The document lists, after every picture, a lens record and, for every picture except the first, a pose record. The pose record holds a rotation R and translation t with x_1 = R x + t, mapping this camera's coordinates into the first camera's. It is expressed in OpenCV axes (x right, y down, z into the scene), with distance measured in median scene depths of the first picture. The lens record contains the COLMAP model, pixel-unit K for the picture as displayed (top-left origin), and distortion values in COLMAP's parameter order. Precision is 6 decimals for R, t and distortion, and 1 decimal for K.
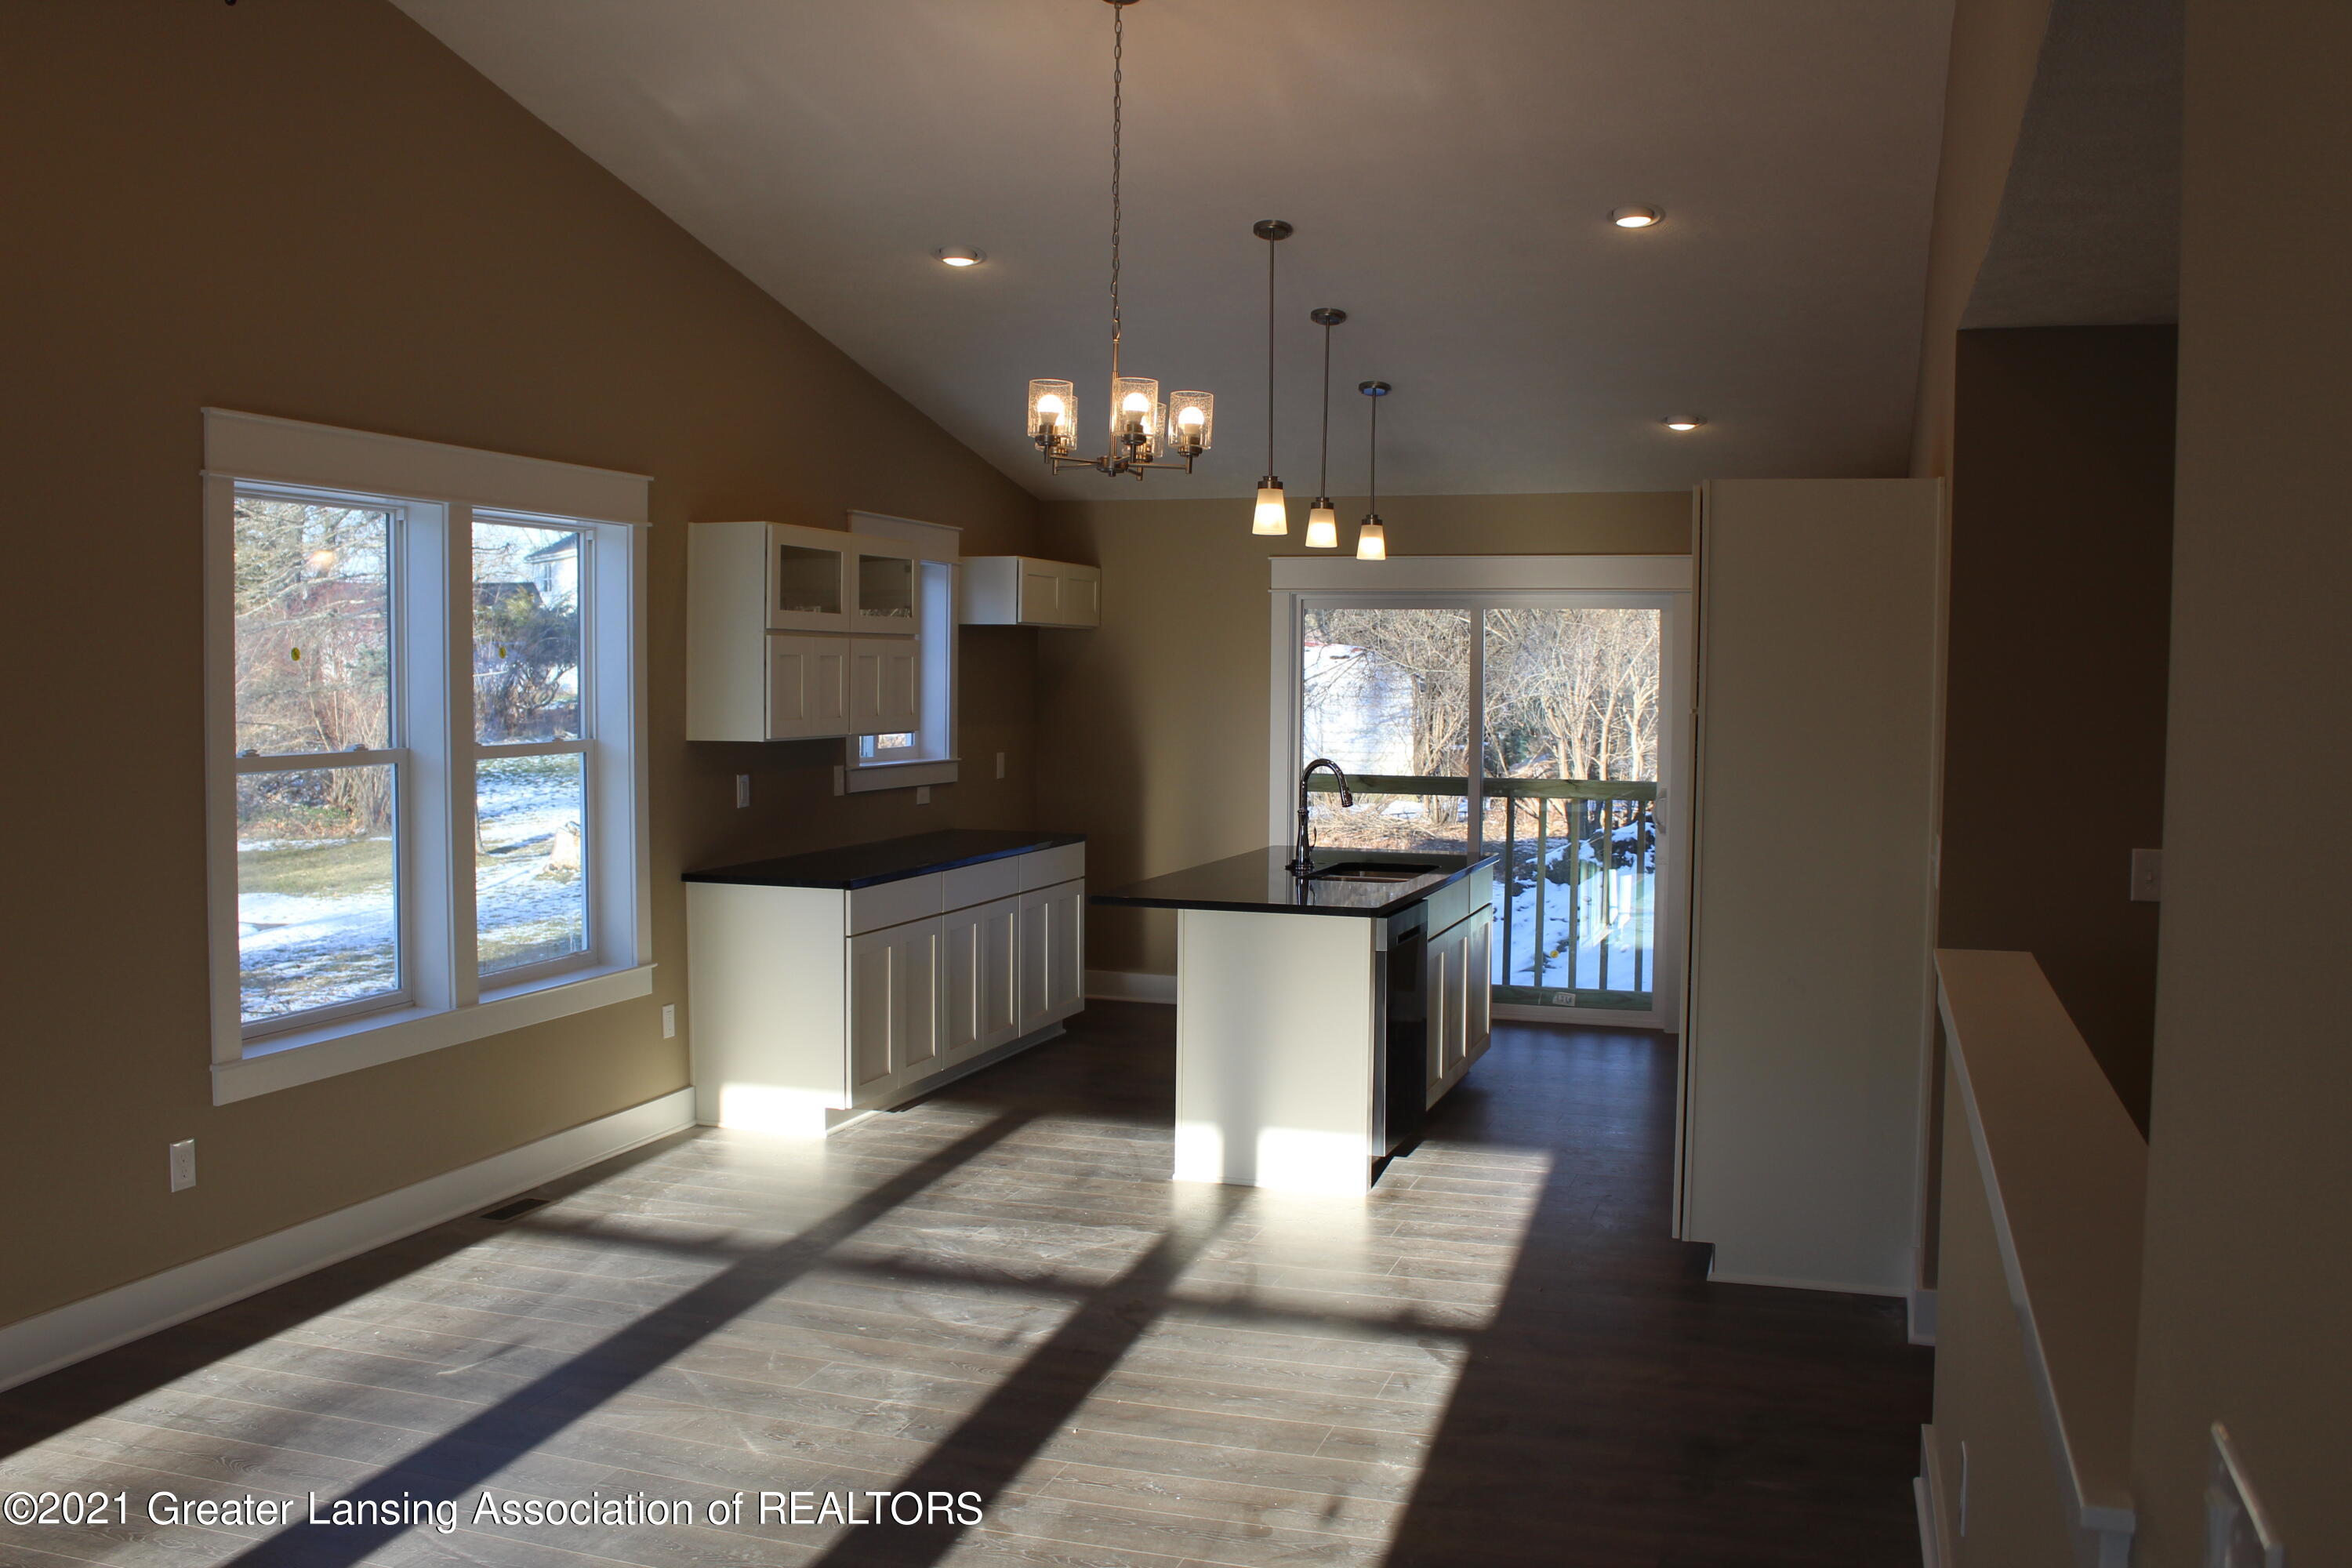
lens RADIAL K [[2178.6, 0, 1176.0], [0, 2178.6, 784.0], [0, 0, 1]] dist [-0.010390, -0.007472]
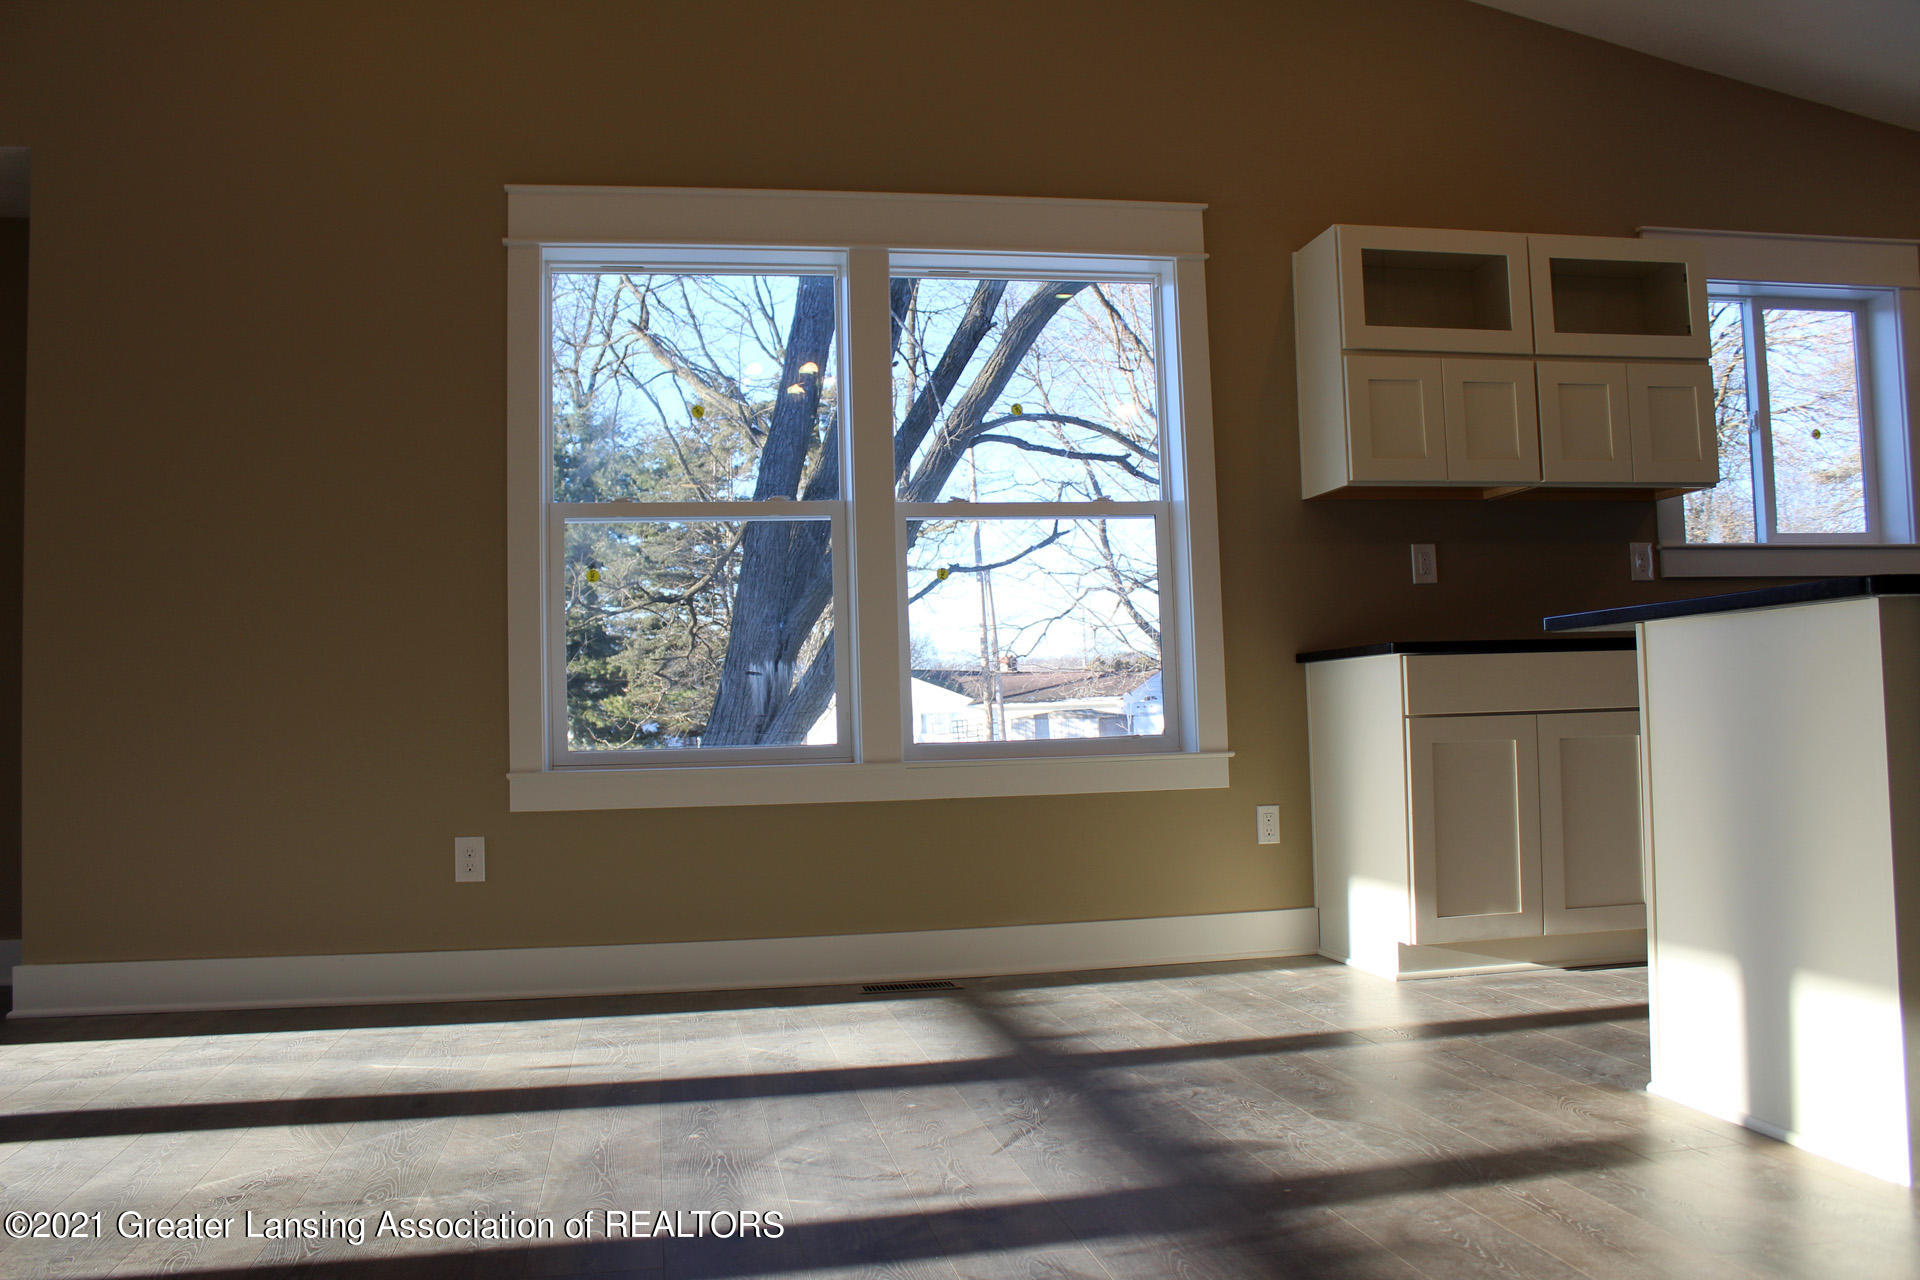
lens RADIAL K [[1619.9, 0, 960.0], [0, 1619.9, 640.0], [0, 0, 1]] dist [-0.008107, -0.266042]
pose [[0.478217, -0.069666, -0.875474, 0.272157], [-0.014089, 0.996112, -0.086962, 0.094144], [0.878128, 0.053921, 0.475377, 0.586220]]
